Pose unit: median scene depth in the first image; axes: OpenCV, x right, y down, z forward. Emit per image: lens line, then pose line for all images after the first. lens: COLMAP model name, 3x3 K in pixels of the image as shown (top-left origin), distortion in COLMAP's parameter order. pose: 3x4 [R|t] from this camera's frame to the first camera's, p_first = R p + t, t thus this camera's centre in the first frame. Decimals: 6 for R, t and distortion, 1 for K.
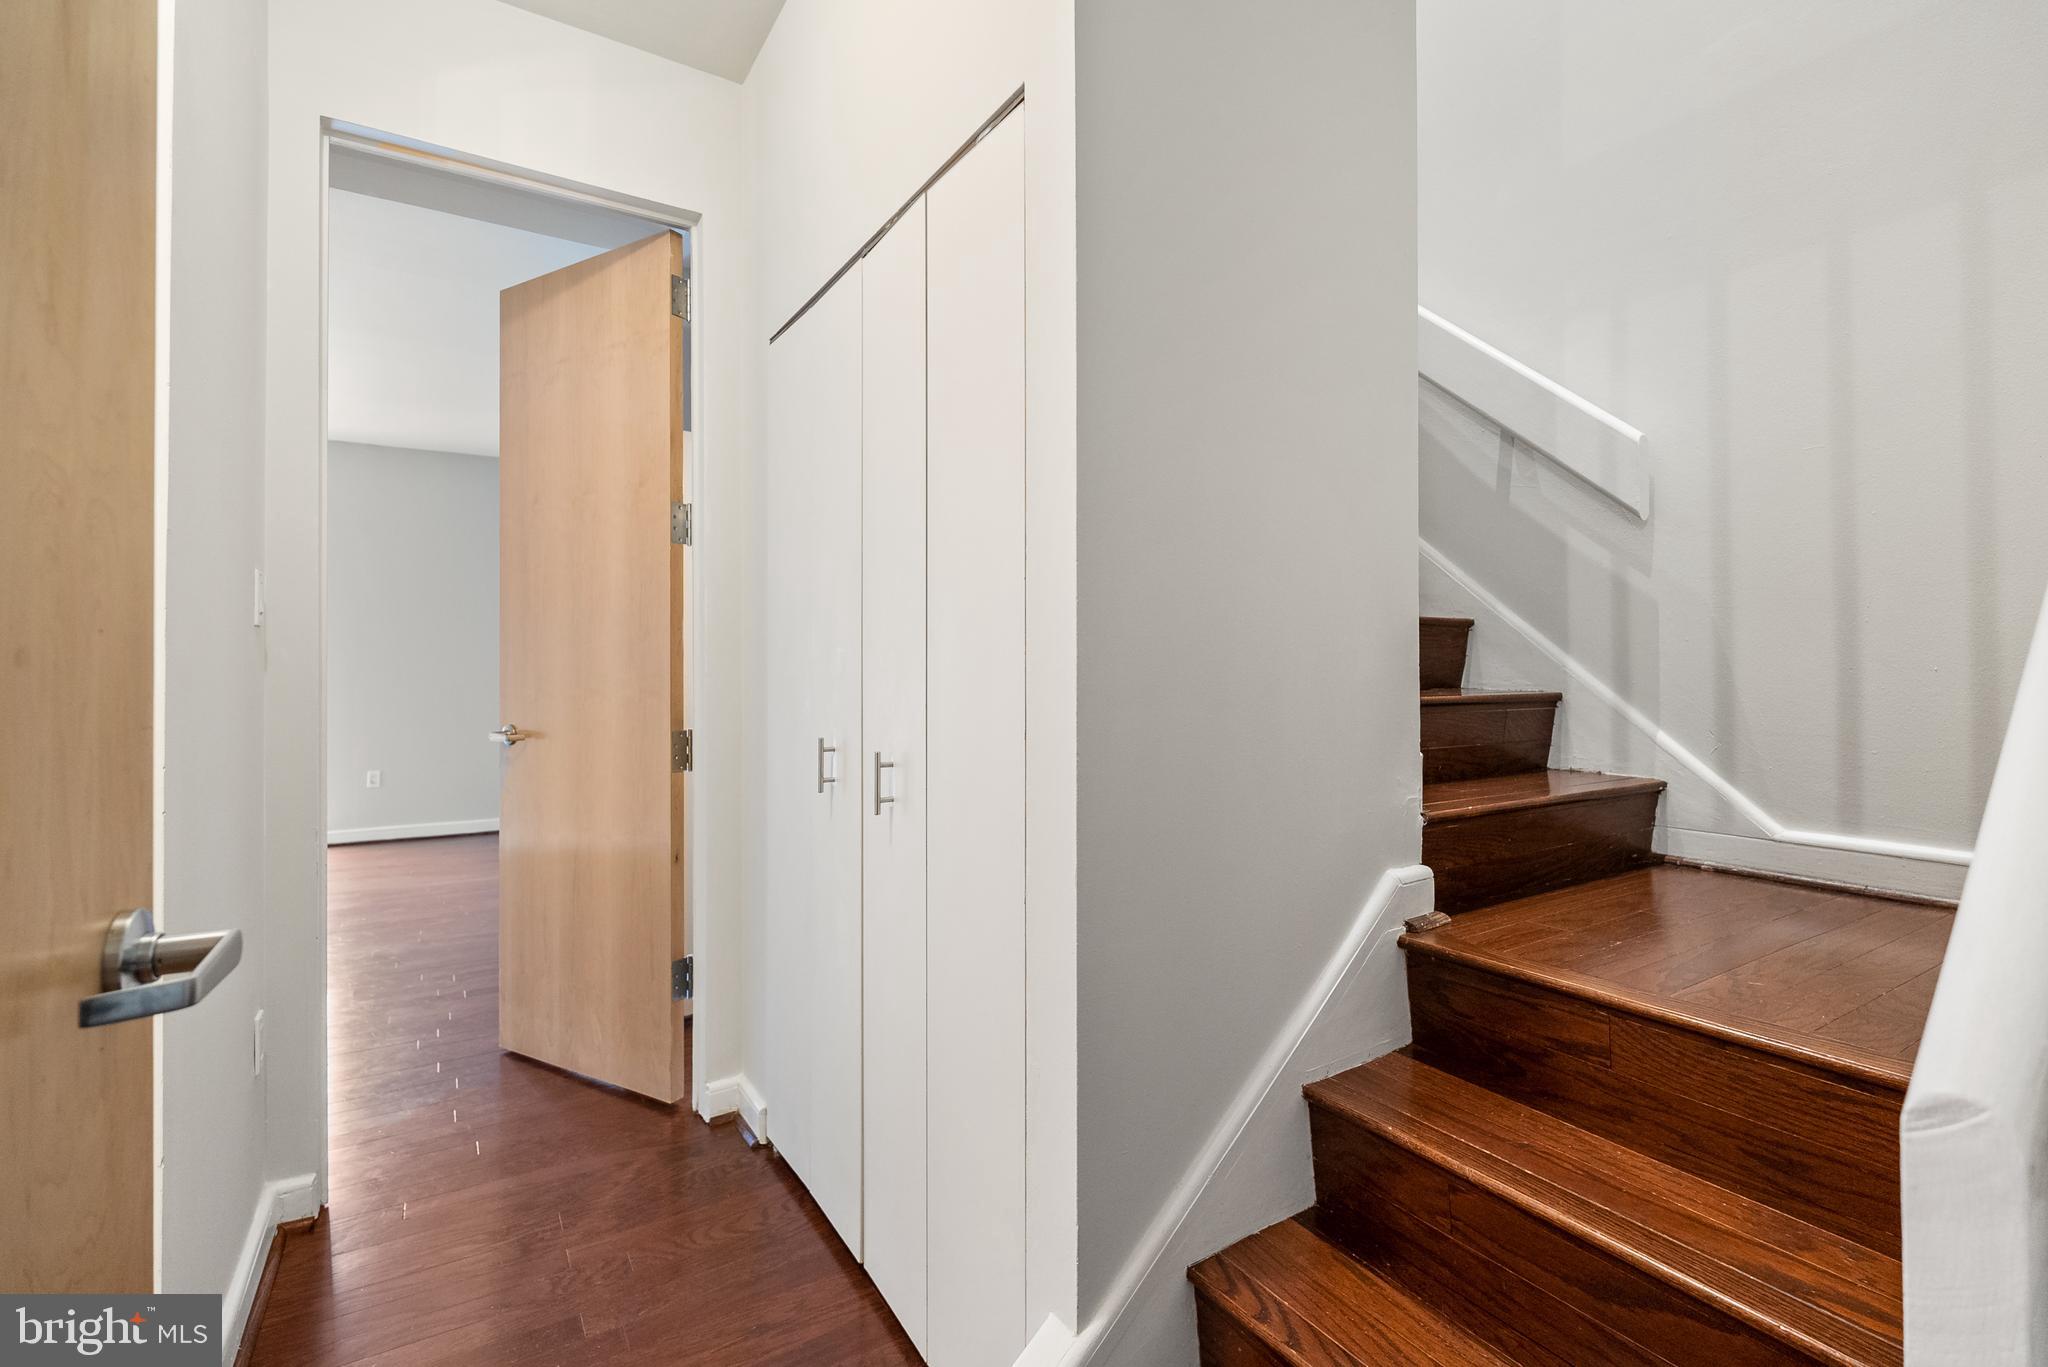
lens RADIAL K [[910.4, 0, 1026.5], [0, 910.4, 674.7], [0, 0, 1]] dist [-0.012073, 0.000930]
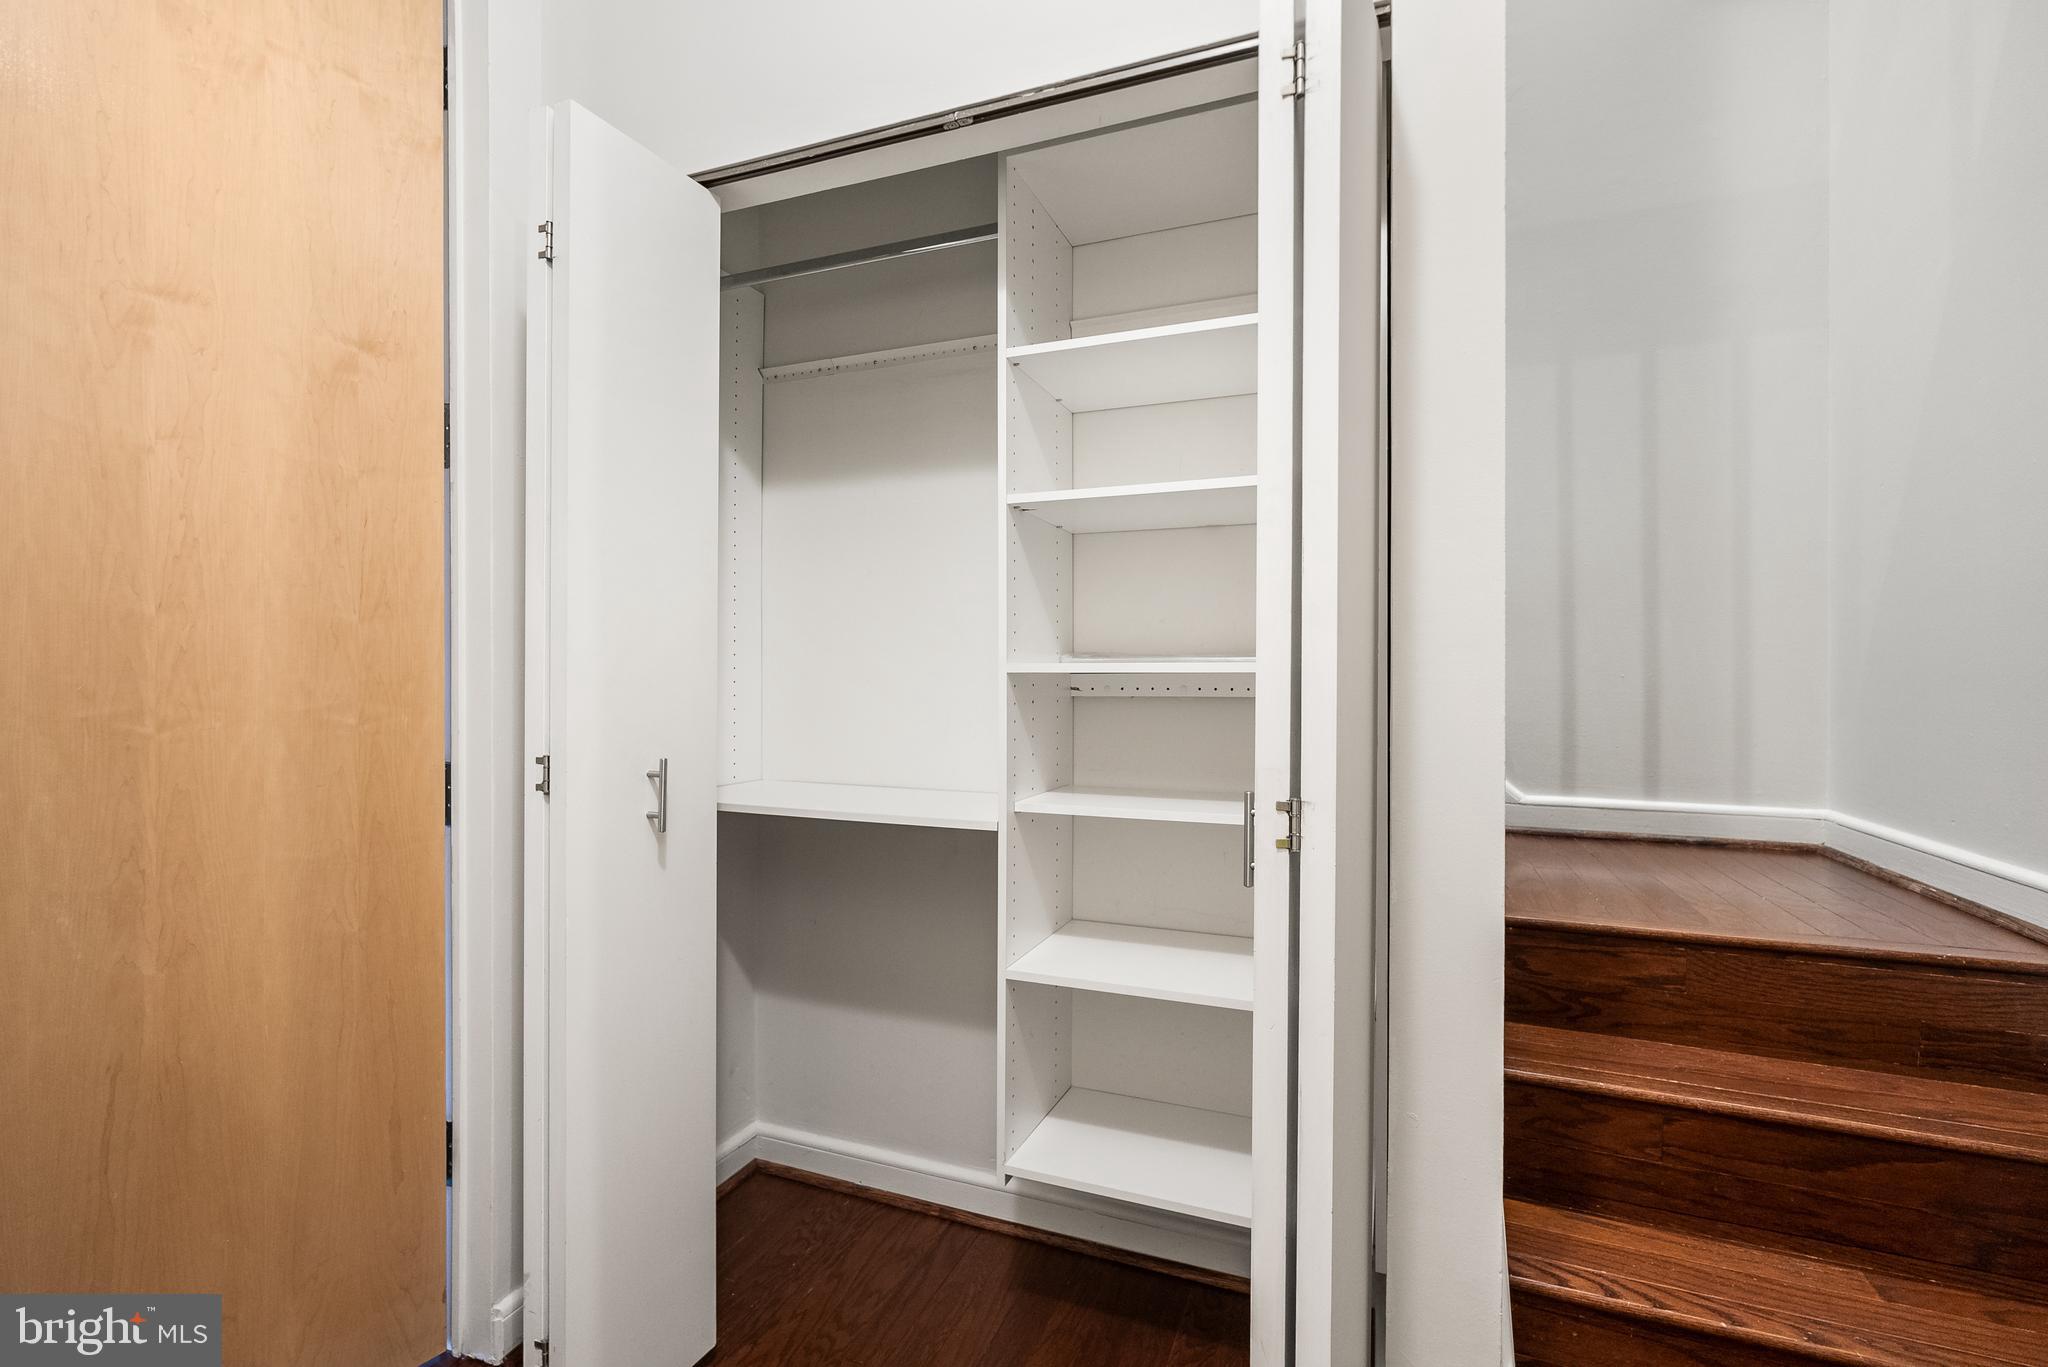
lens RADIAL K [[910.4, 0, 1026.9], [0, 910.4, 685.2], [0, 0, 1]] dist [-0.012073, 0.000930]
pose [[0.813674, 0.000824, 0.581321, -0.849335], [-0.004969, 0.999972, 0.005537, 0.007451], [-0.581301, -0.007394, 0.813655, 0.526521]]
